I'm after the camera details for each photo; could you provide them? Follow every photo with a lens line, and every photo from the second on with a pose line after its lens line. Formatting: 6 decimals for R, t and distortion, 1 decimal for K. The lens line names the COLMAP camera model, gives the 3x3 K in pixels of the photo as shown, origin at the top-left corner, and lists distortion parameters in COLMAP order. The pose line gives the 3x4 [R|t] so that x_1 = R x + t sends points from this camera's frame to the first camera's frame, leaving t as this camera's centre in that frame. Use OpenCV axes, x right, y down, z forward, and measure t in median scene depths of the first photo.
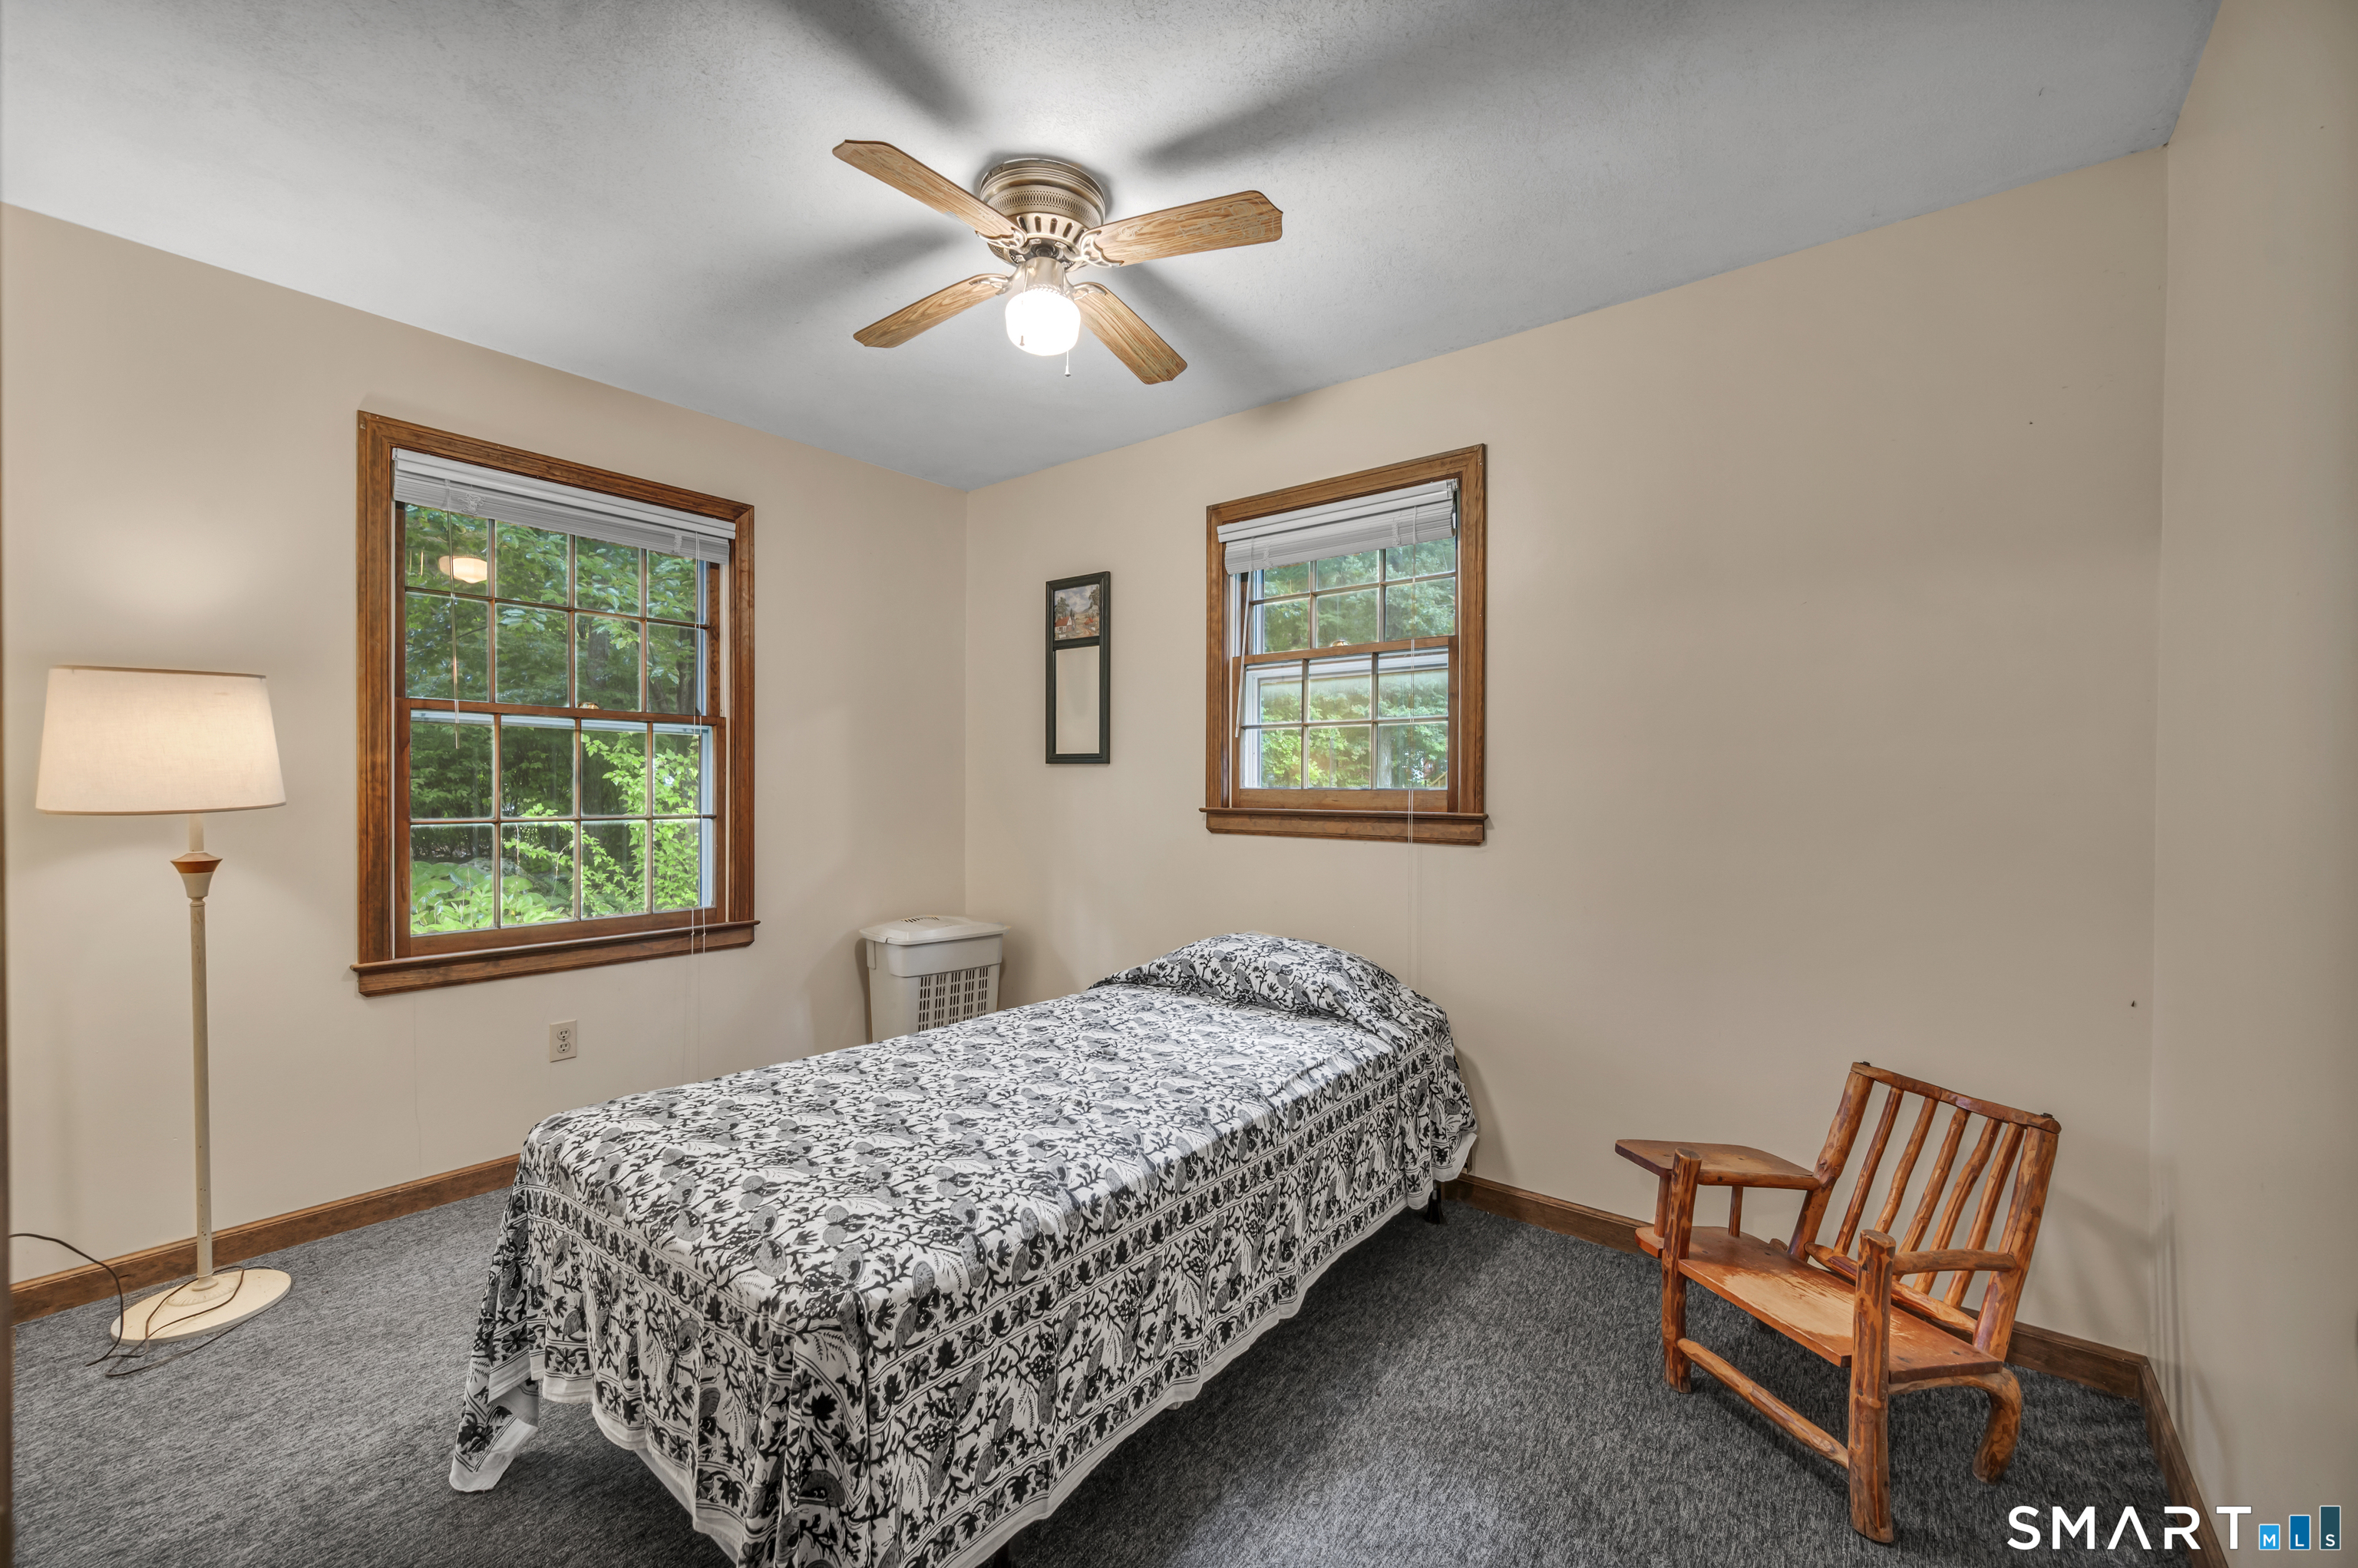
lens RADIAL K [[953.2, 0, 1170.9], [0, 953.2, 790.4], [0, 0, 1]] dist [-0.003333, 0.000103]
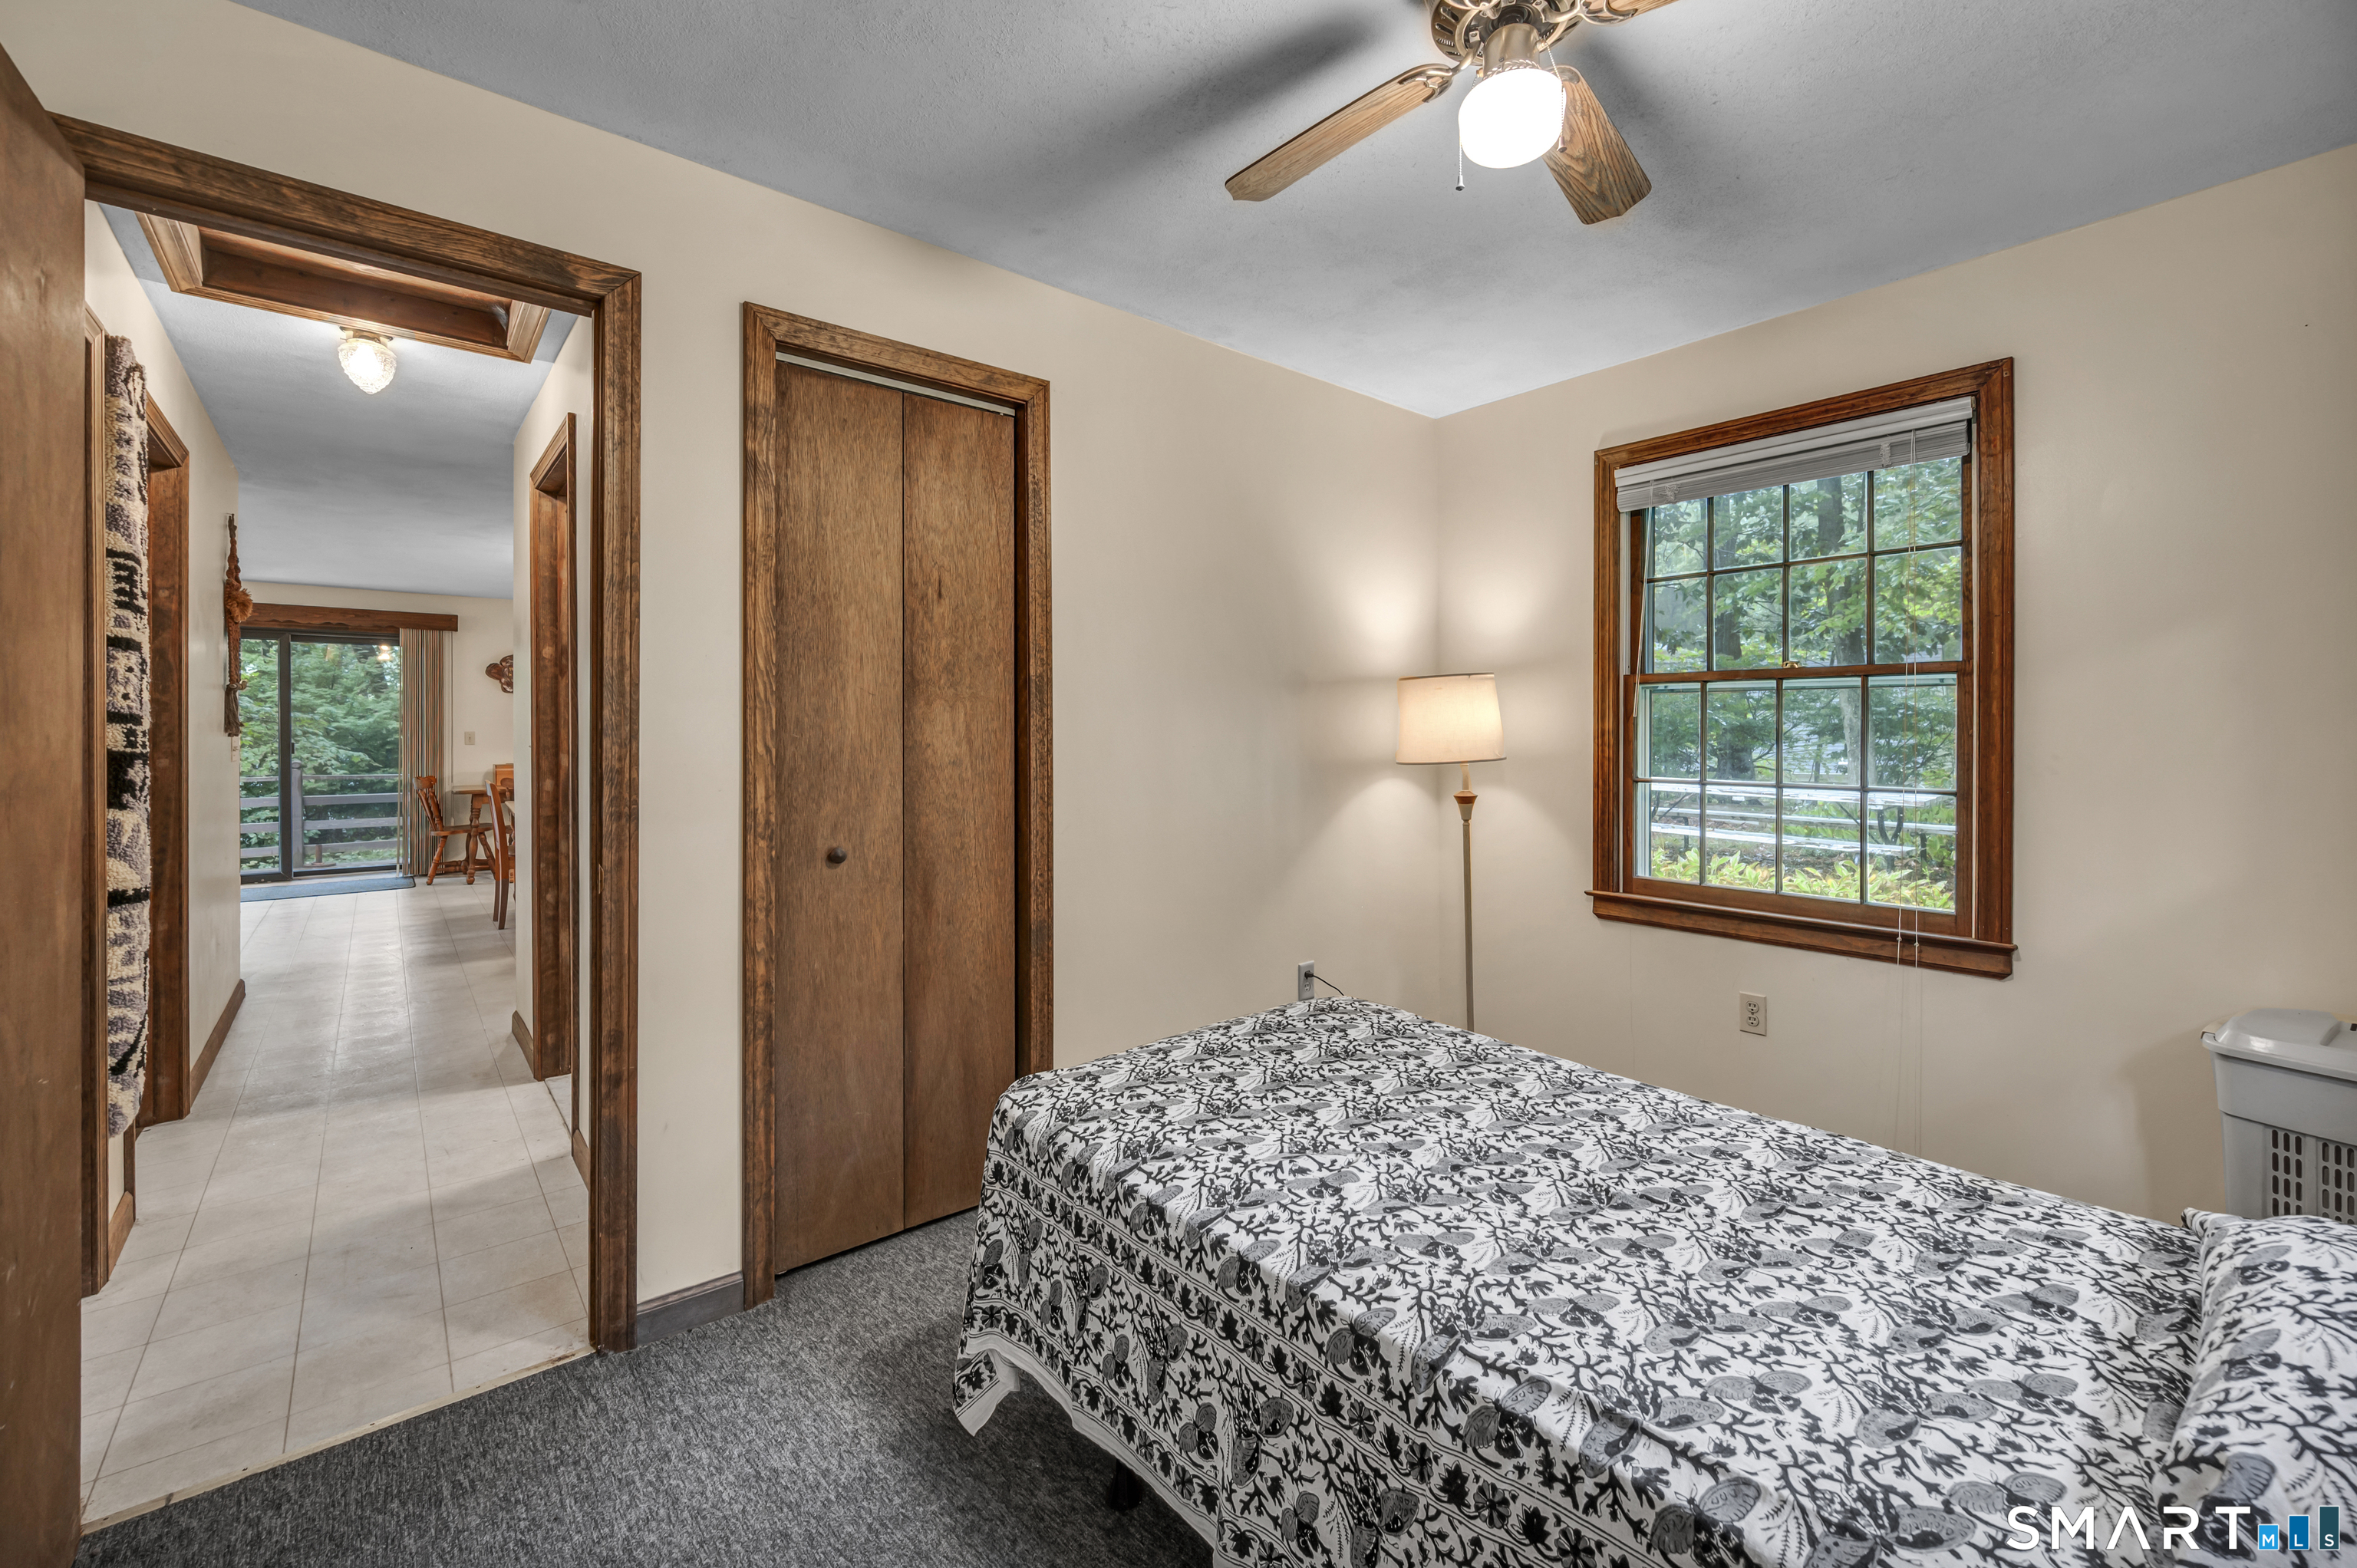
lens RADIAL K [[952.7, 0, 1174.2], [0, 952.7, 739.3], [0, 0, 1]] dist [-0.003333, 0.000103]
pose [[-0.196936, 0.000048, -0.980416, 0.690958], [-0.011101, 0.999936, 0.002278, -0.018998], [0.980354, 0.011332, -0.196922, 0.997970]]
